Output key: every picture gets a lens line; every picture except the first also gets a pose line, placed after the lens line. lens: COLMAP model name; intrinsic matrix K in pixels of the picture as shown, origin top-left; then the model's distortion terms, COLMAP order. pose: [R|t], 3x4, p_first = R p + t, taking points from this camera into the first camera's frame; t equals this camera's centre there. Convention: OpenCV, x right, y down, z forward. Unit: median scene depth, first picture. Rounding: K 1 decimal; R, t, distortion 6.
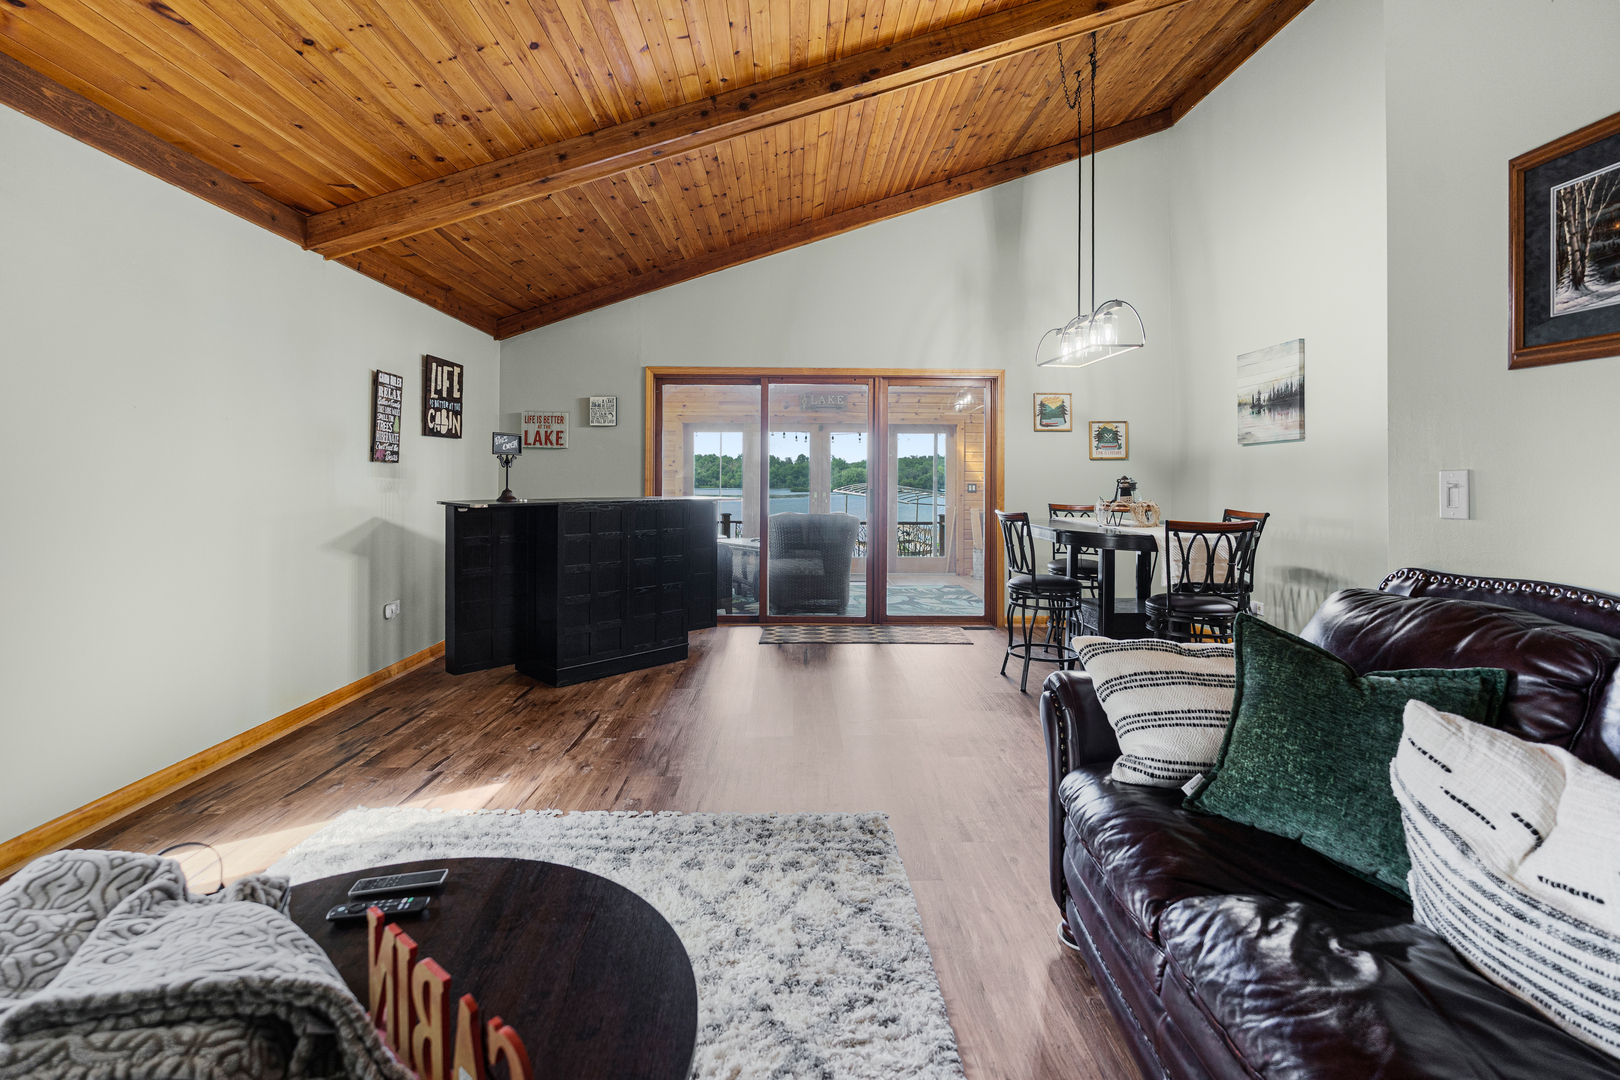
lens RADIAL K [[745.0, 0, 821.2], [0, 745.0, 462.1], [0, 0, 1]] dist [-0.000797, 0.000266]
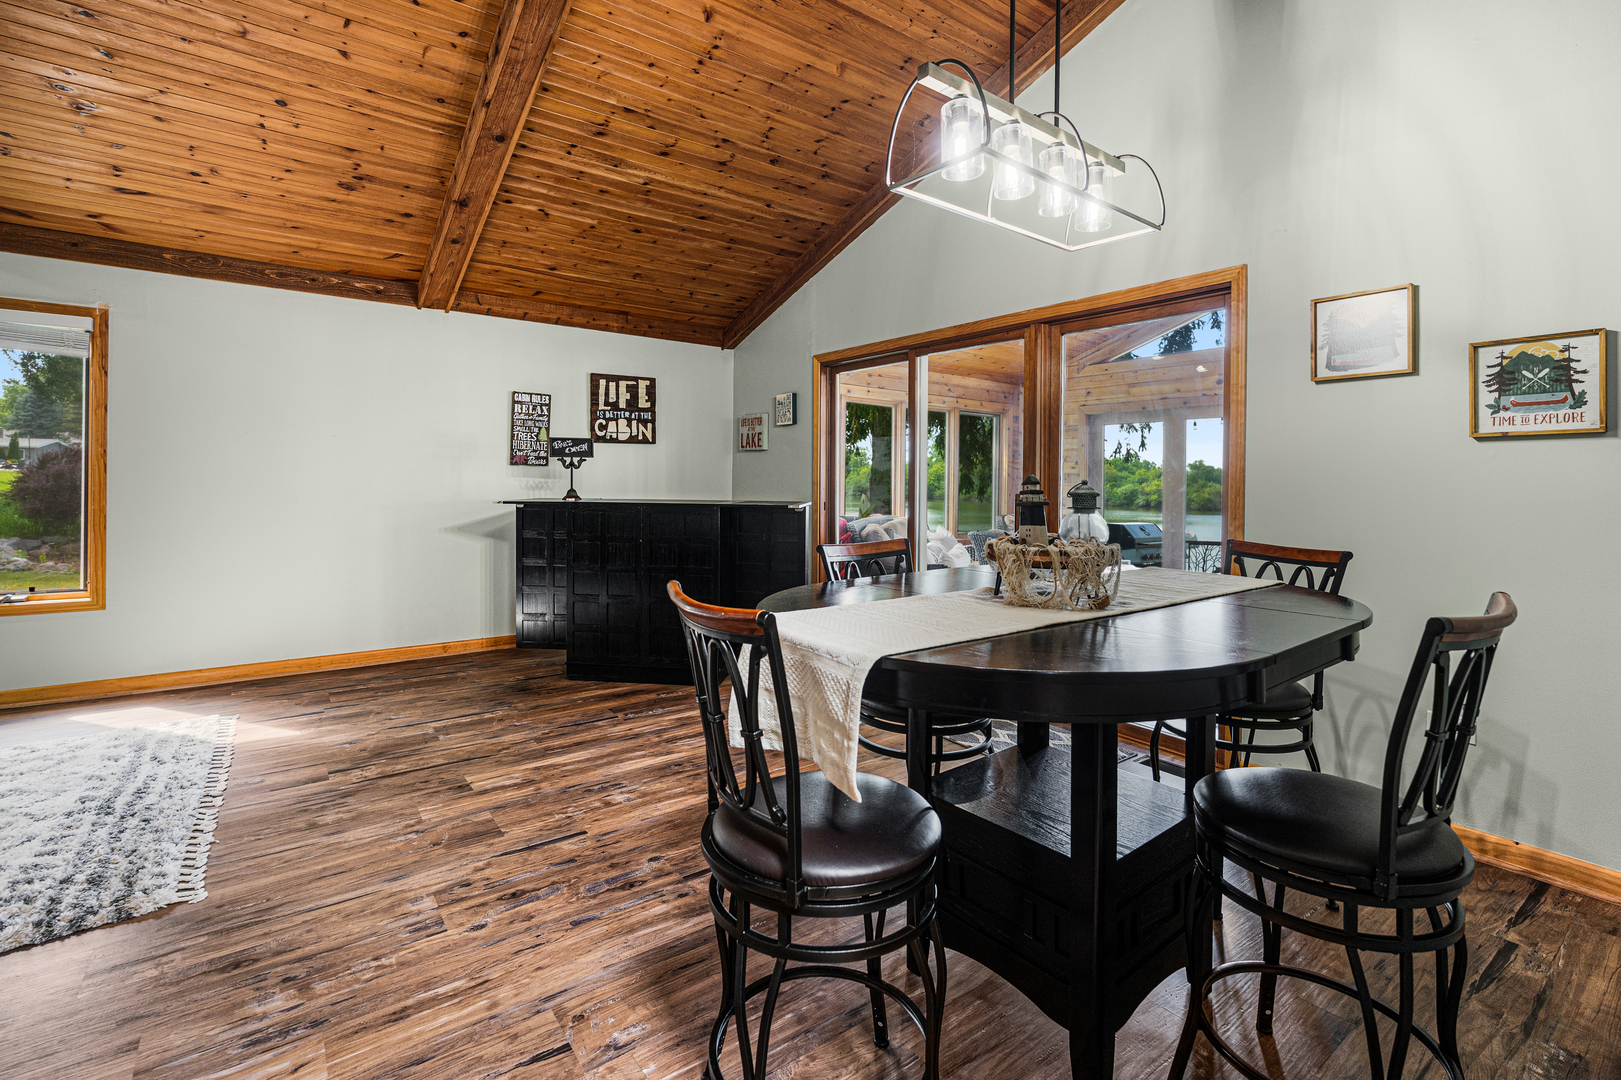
lens RADIAL K [[744.2, 0, 810.7], [0, 744.2, 470.9], [0, 0, 1]] dist [-0.010562, 0.000087]
pose [[0.570996, -0.006977, -0.820923, 0.567968], [0.009296, 0.999955, -0.002033, 0.013244], [0.820900, -0.006471, 0.571035, 0.564262]]
